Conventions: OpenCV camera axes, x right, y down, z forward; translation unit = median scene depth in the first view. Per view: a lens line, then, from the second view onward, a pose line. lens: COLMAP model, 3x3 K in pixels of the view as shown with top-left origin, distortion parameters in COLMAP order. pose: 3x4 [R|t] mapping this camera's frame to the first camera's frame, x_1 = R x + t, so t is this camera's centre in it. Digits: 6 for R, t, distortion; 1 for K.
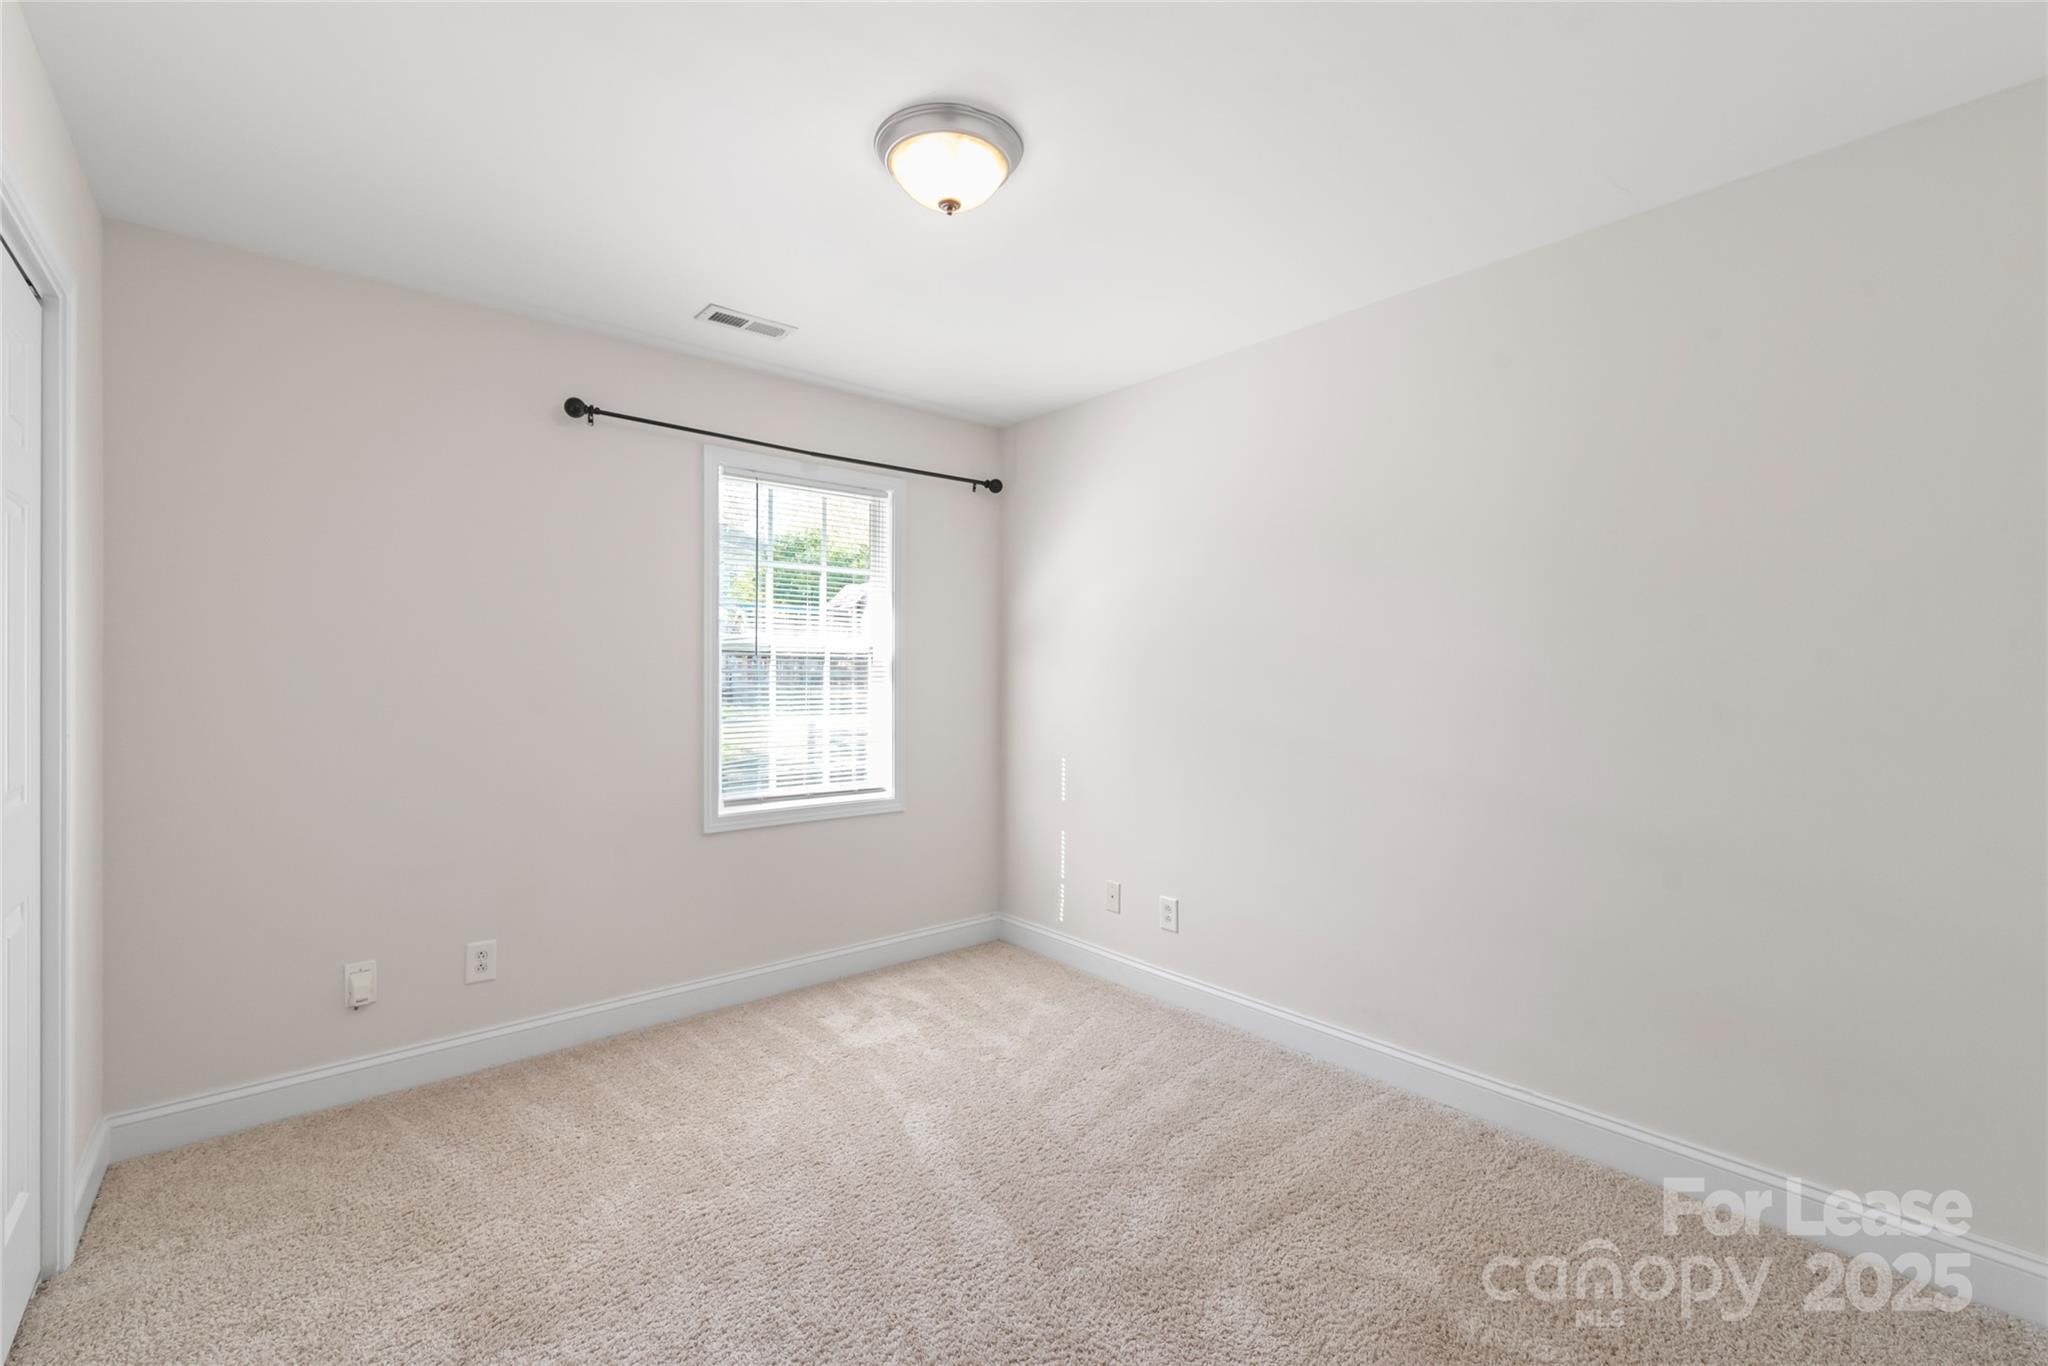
lens RADIAL K [[872.7, 0, 1022.7], [0, 872.7, 670.8], [0, 0, 1]] dist [0.001348, -0.000567]
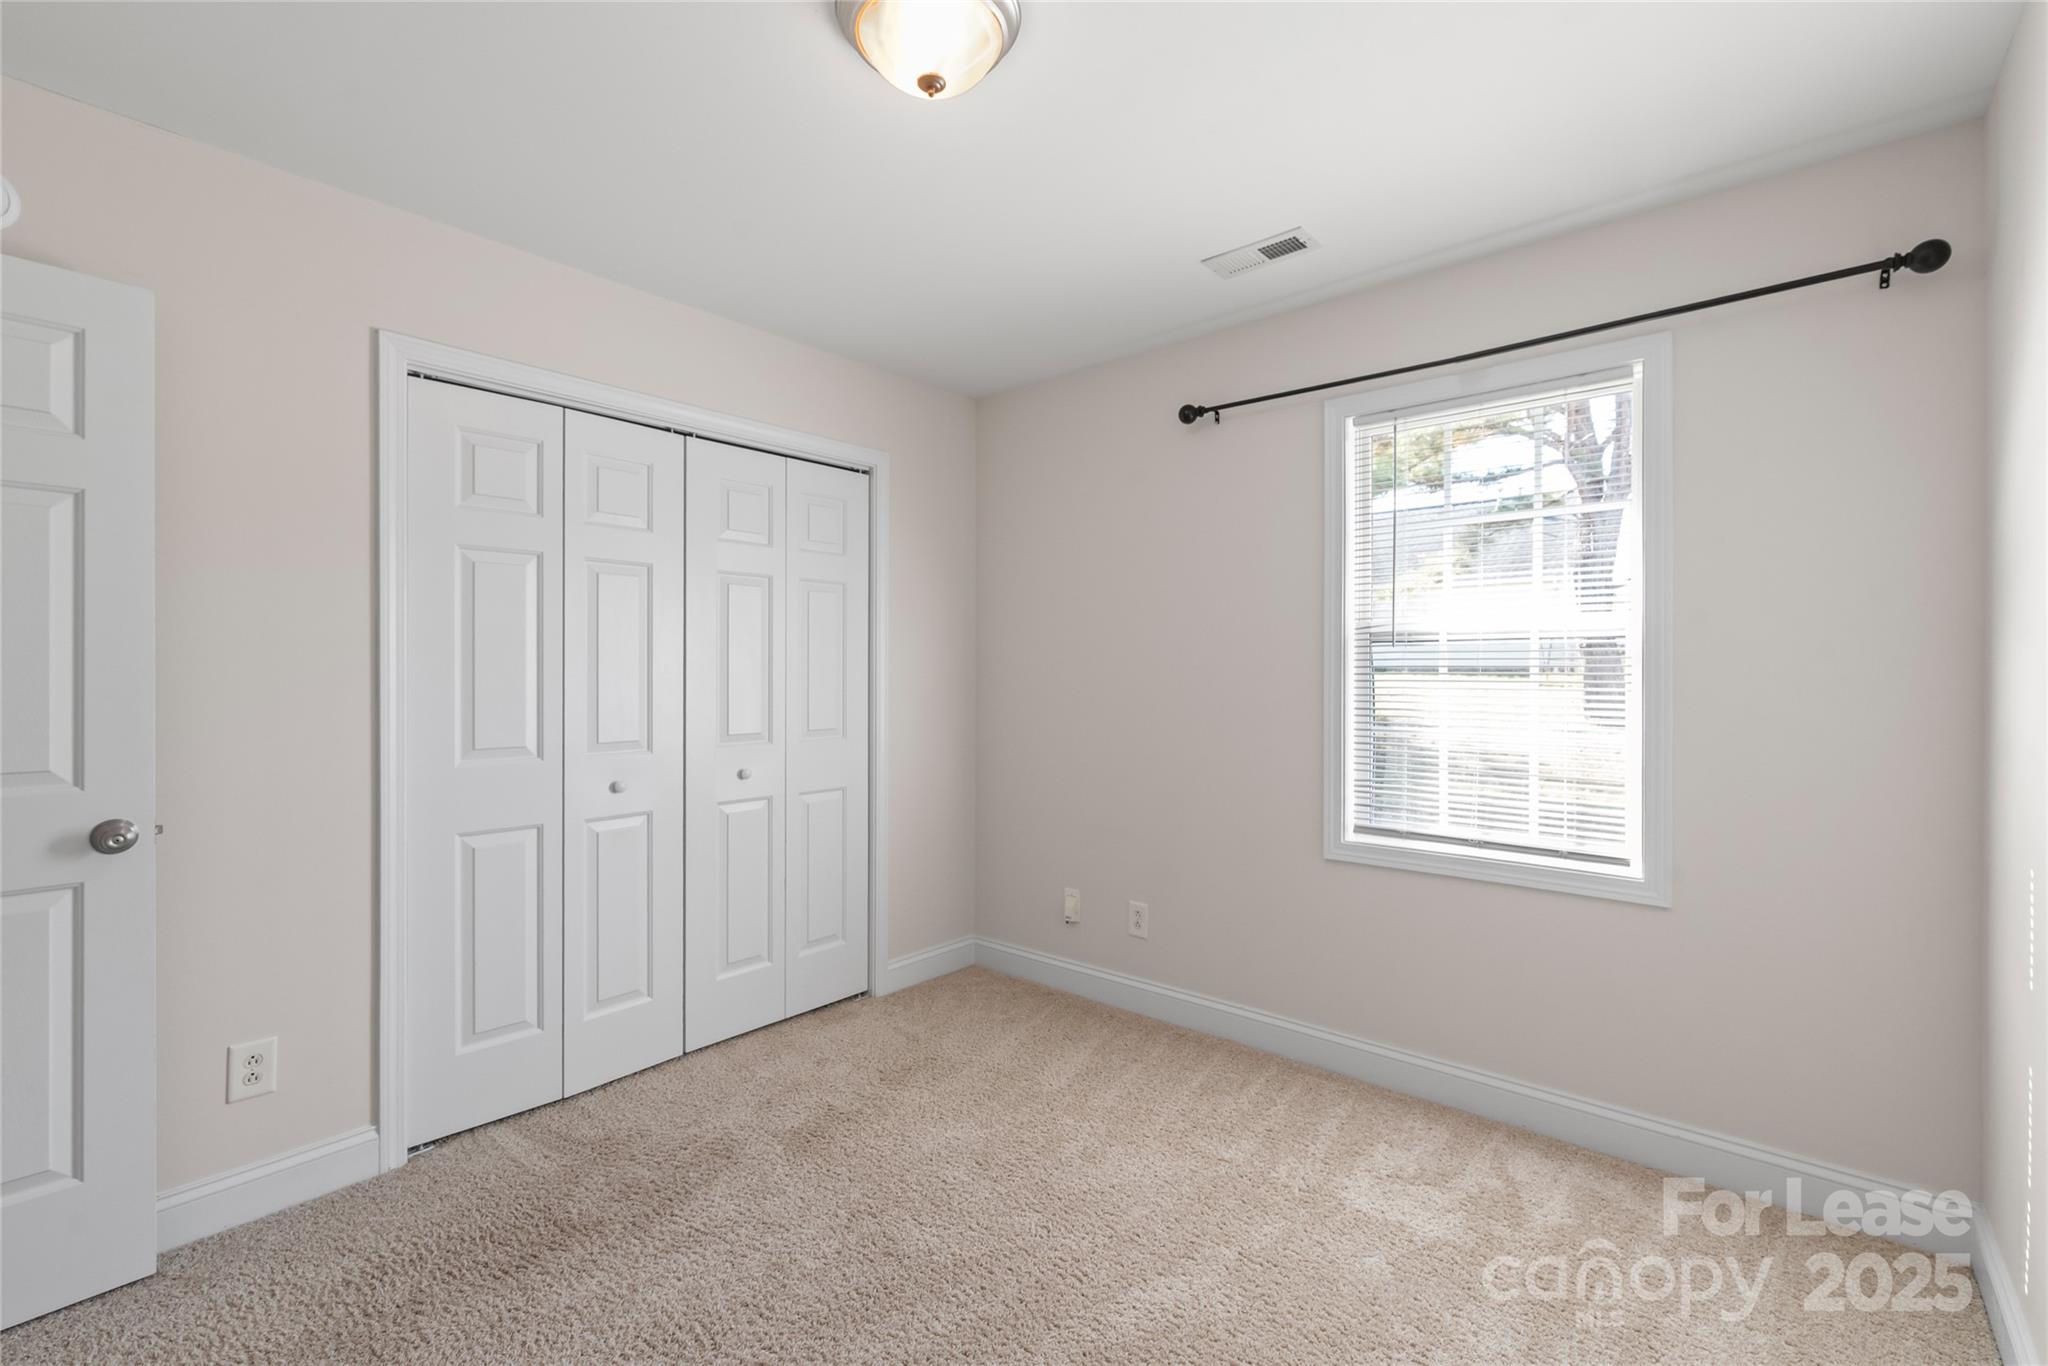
lens RADIAL K [[862.4, 0, 1024.0], [0, 862.4, 683.0], [0, 0, 1]] dist [0.001159, 0.000019]
pose [[0.171448, 0.007275, -0.985166, 0.410653], [-0.003917, 0.999970, 0.006703, 0.011813], [0.985185, 0.002710, 0.171471, 0.568357]]
